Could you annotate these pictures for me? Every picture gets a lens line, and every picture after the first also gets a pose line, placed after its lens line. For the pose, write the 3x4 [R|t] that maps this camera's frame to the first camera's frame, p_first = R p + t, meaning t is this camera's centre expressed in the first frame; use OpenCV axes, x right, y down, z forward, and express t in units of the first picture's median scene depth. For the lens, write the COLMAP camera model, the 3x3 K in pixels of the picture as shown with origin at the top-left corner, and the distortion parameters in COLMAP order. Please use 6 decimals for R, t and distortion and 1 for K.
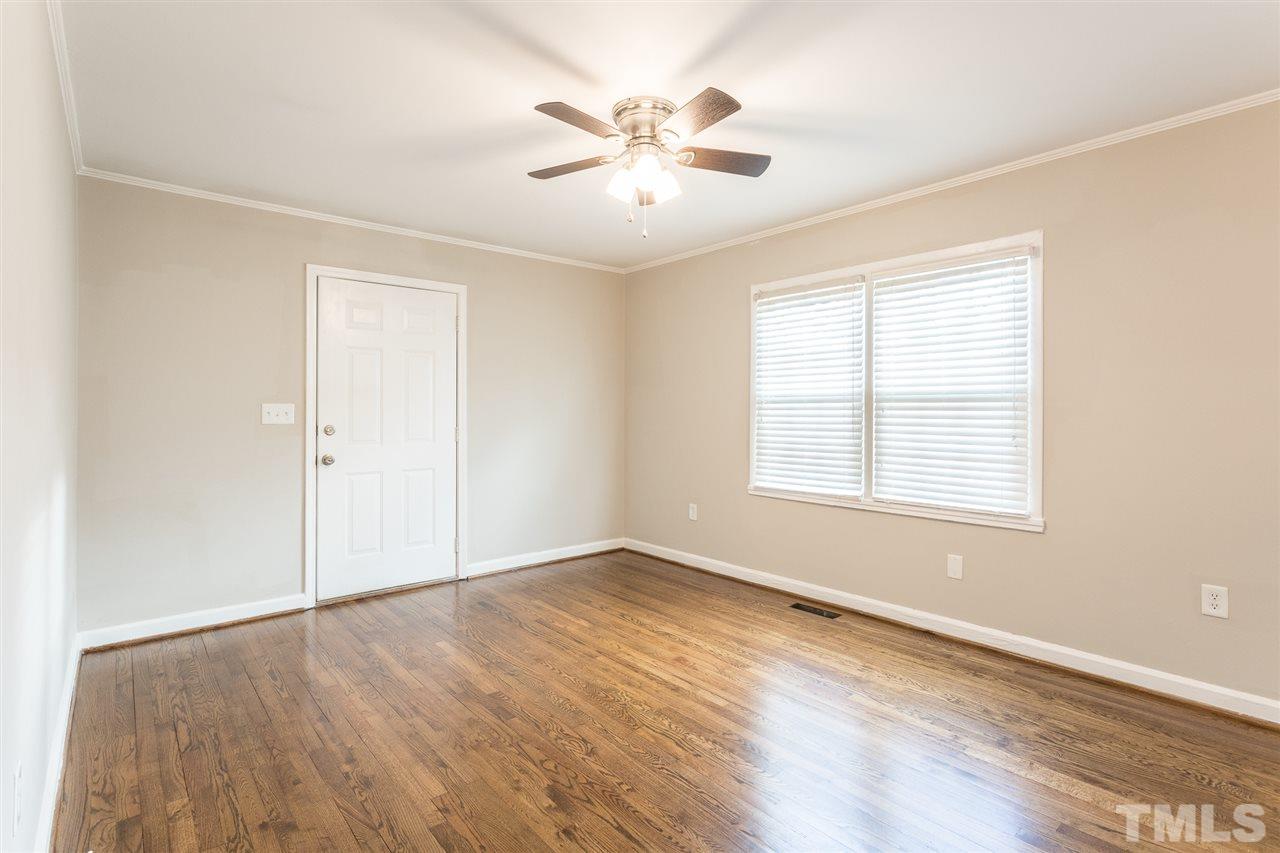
lens RADIAL K [[615.0, 0, 640.0], [0, 615.0, 410.5], [0, 0, 1]] dist [0.004646, -0.000228]
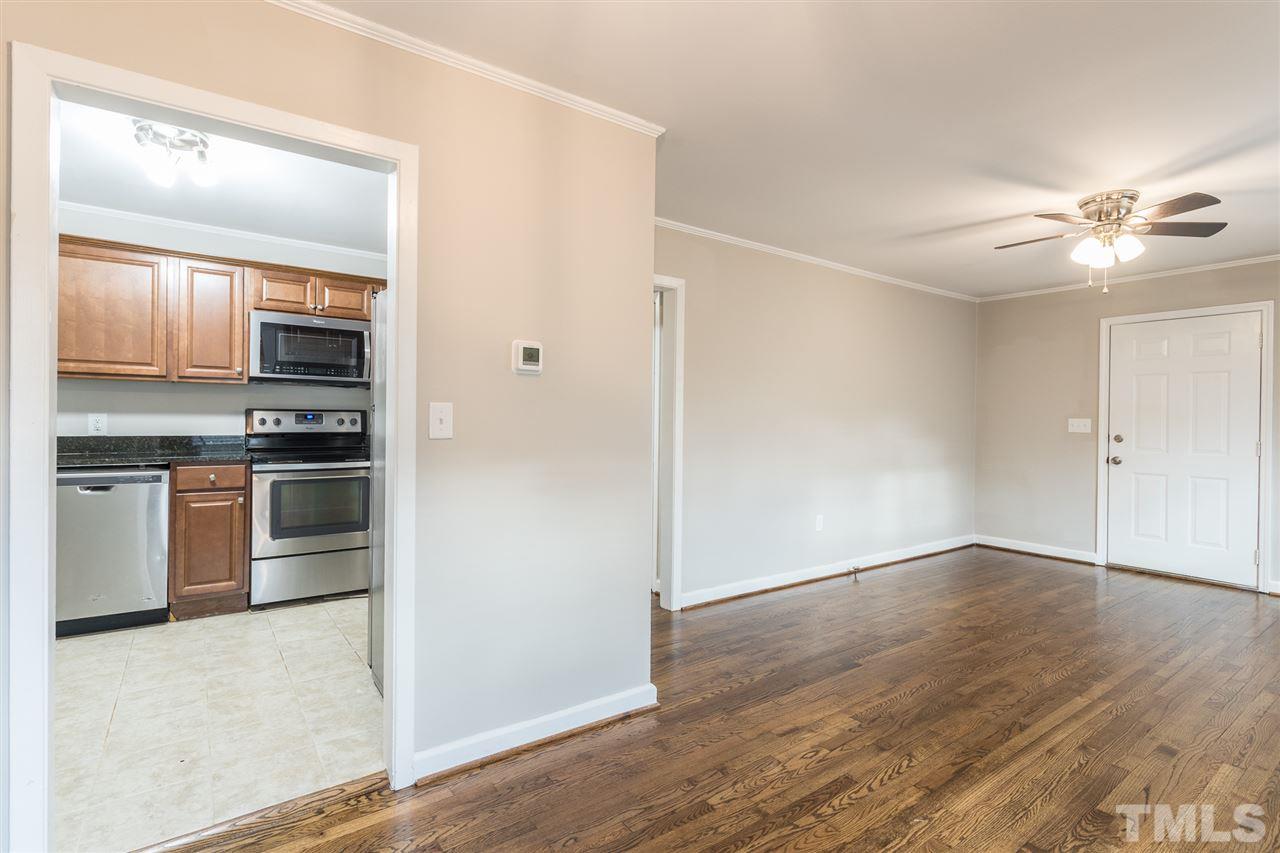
lens RADIAL K [[615.0, 0, 639.8], [0, 615.0, 421.7], [0, 0, 1]] dist [0.004646, -0.000228]
pose [[-0.084286, 0.004863, -0.996430, 0.981876], [-0.011512, 0.999917, 0.005854, -0.000331], [0.996375, 0.011964, -0.084223, 0.076801]]
